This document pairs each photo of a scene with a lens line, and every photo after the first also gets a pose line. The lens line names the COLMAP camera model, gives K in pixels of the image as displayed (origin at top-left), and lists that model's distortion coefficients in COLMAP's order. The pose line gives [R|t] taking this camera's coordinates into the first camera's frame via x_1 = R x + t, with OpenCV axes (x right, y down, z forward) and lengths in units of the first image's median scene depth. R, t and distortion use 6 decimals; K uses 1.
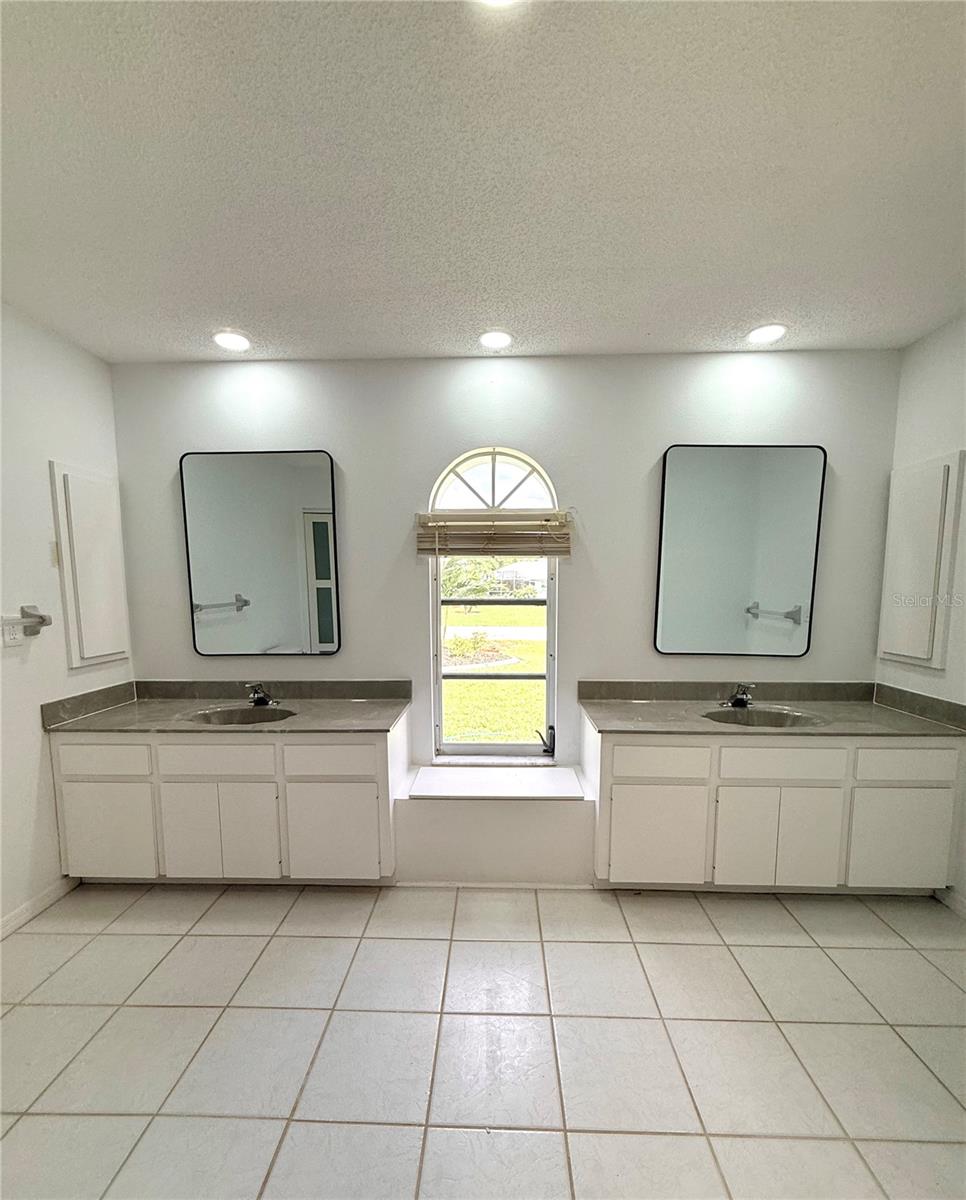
lens RADIAL K [[513.8, 0, 485.8], [0, 513.8, 645.9], [0, 0, 1]] dist [0.010837, -0.000102]
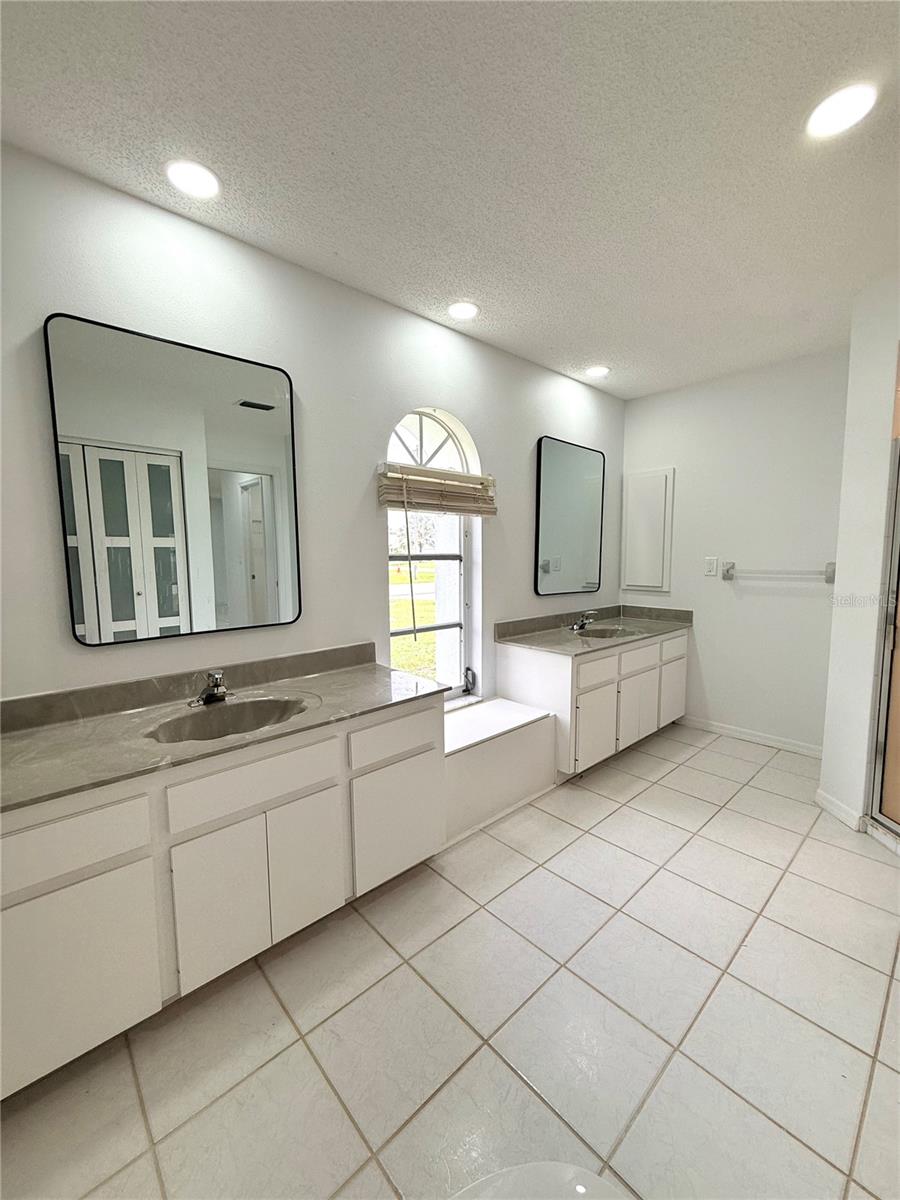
lens RADIAL K [[474.5, 0, 453.2], [0, 474.5, 600.4], [0, 0, 1]] dist [0.015298, 0.000303]
pose [[0.723450, -0.071209, 0.686694, -0.648320], [0.081788, 0.996502, 0.017170, -0.011057], [-0.685515, 0.043741, 0.726744, 0.288116]]
